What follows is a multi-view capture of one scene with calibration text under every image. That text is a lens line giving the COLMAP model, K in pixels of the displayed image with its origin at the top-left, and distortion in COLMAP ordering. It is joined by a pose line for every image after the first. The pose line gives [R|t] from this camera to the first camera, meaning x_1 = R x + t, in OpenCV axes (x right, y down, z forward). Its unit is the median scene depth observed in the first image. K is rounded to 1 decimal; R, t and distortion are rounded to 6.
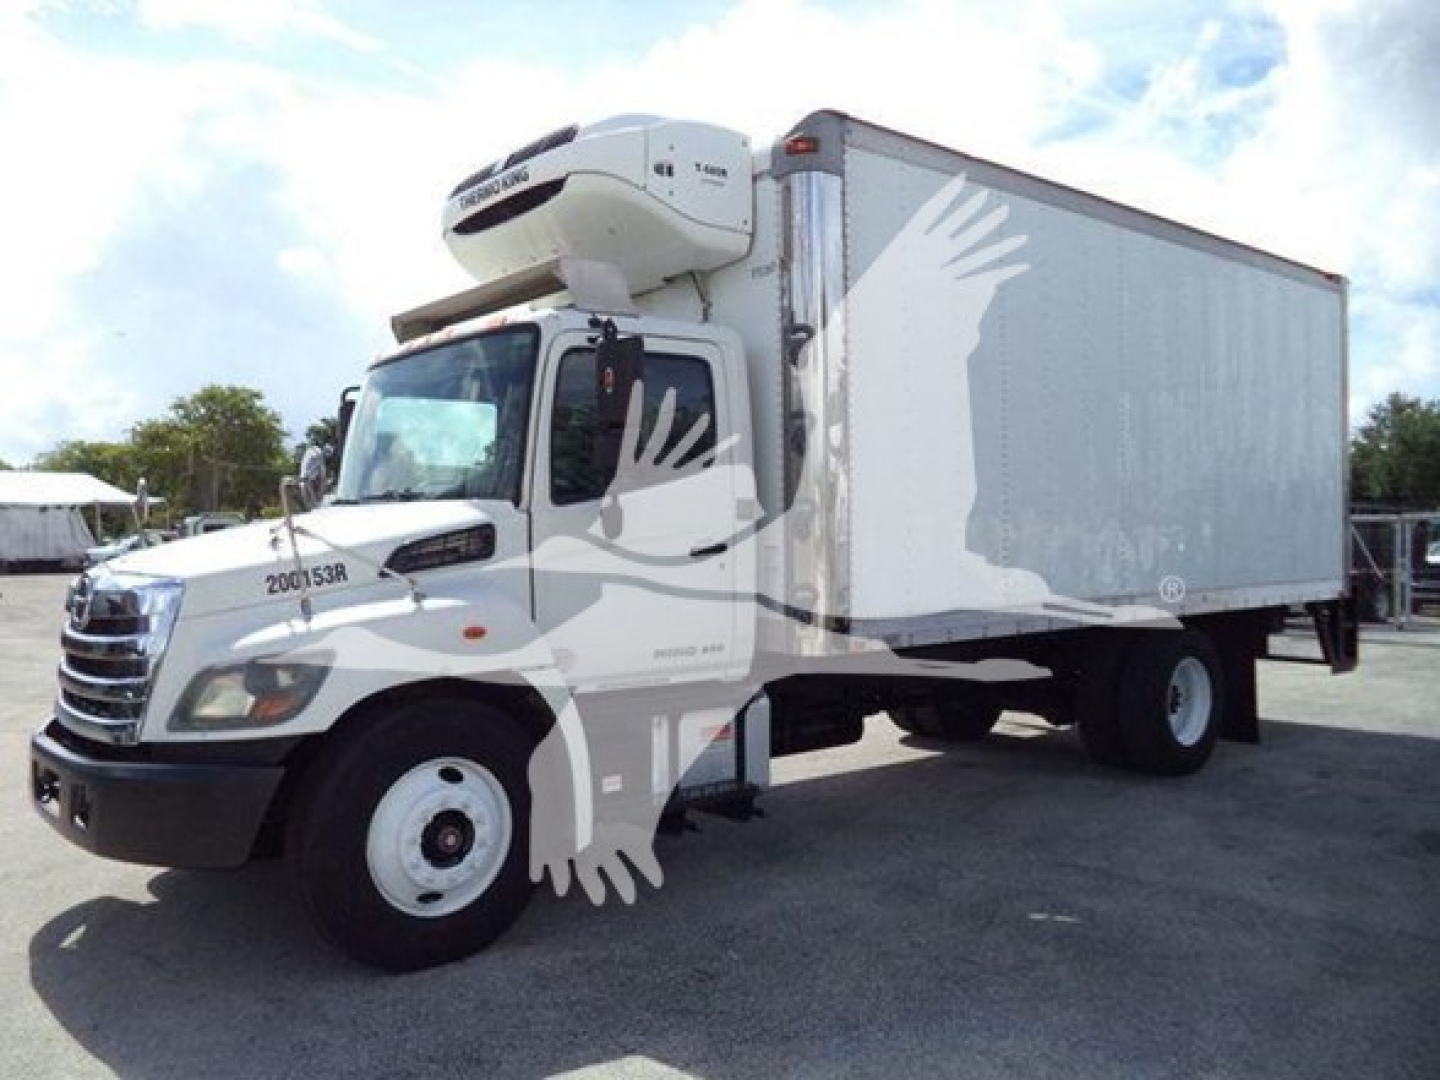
lens RADIAL K [[1170.3, 0, 737.8], [0, 1170.3, 532.3], [0, 0, 1]] dist [-0.015938, -0.000659]
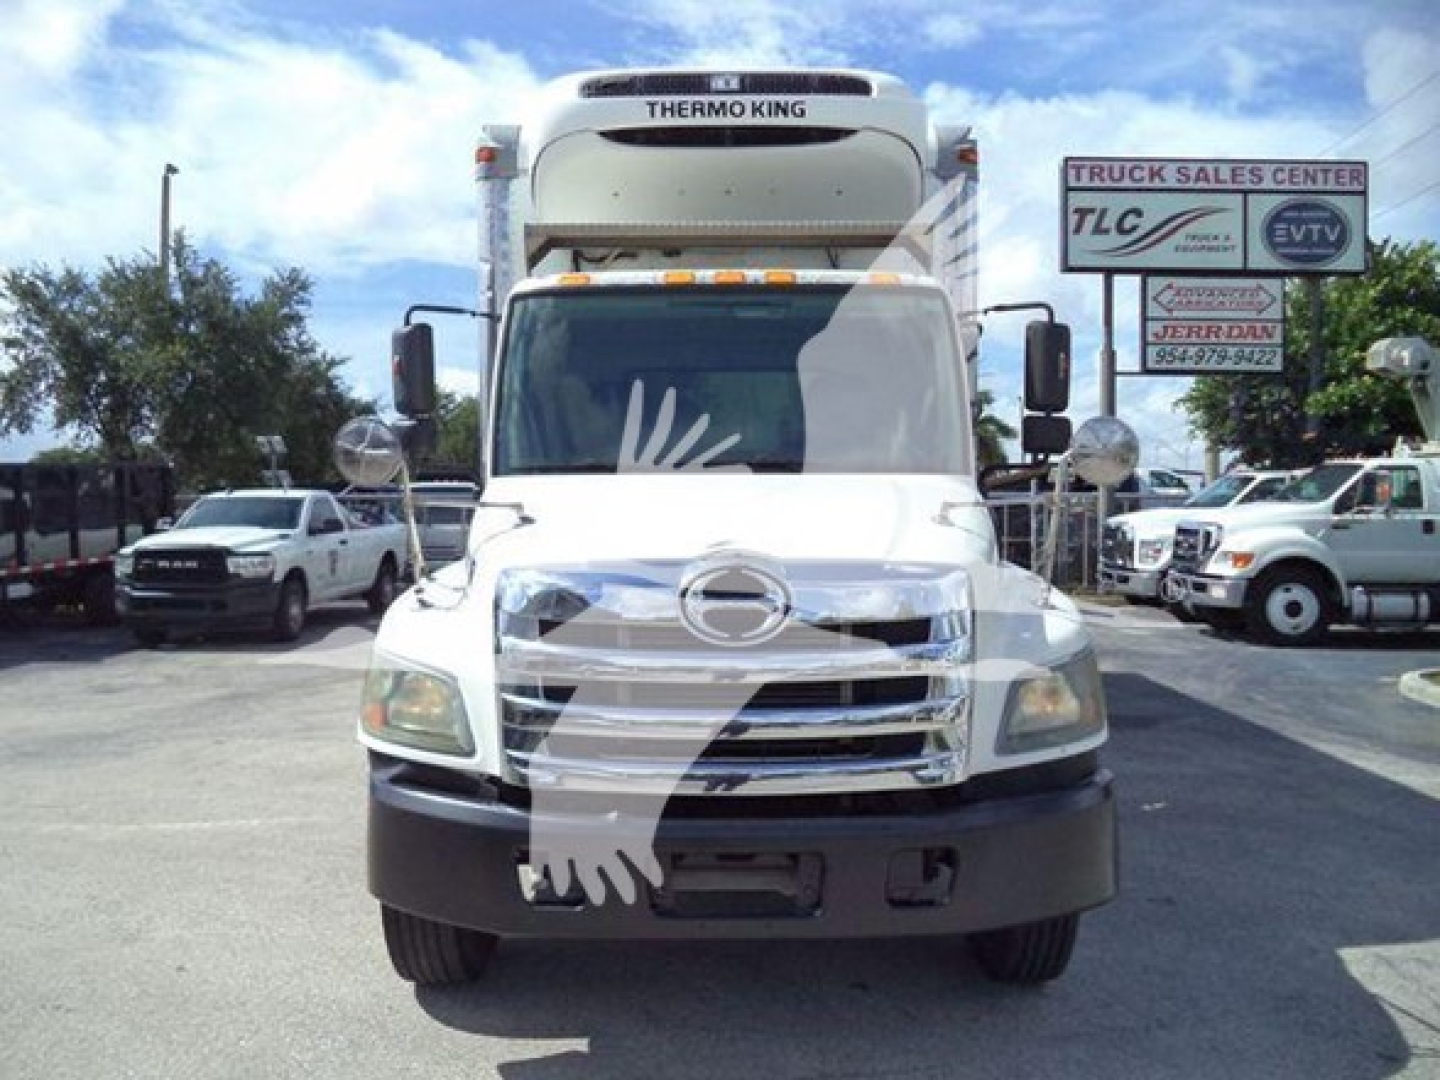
lens RADIAL K [[1180.2, 0, 766.9], [0, 1180.2, 536.0], [0, 0, 1]] dist [-0.014952, -0.000077]
pose [[0.633550, -0.008571, 0.773654, -0.977867], [-0.004764, 0.999876, 0.014979, 0.006878], [-0.773687, -0.013176, 0.633431, 0.483204]]
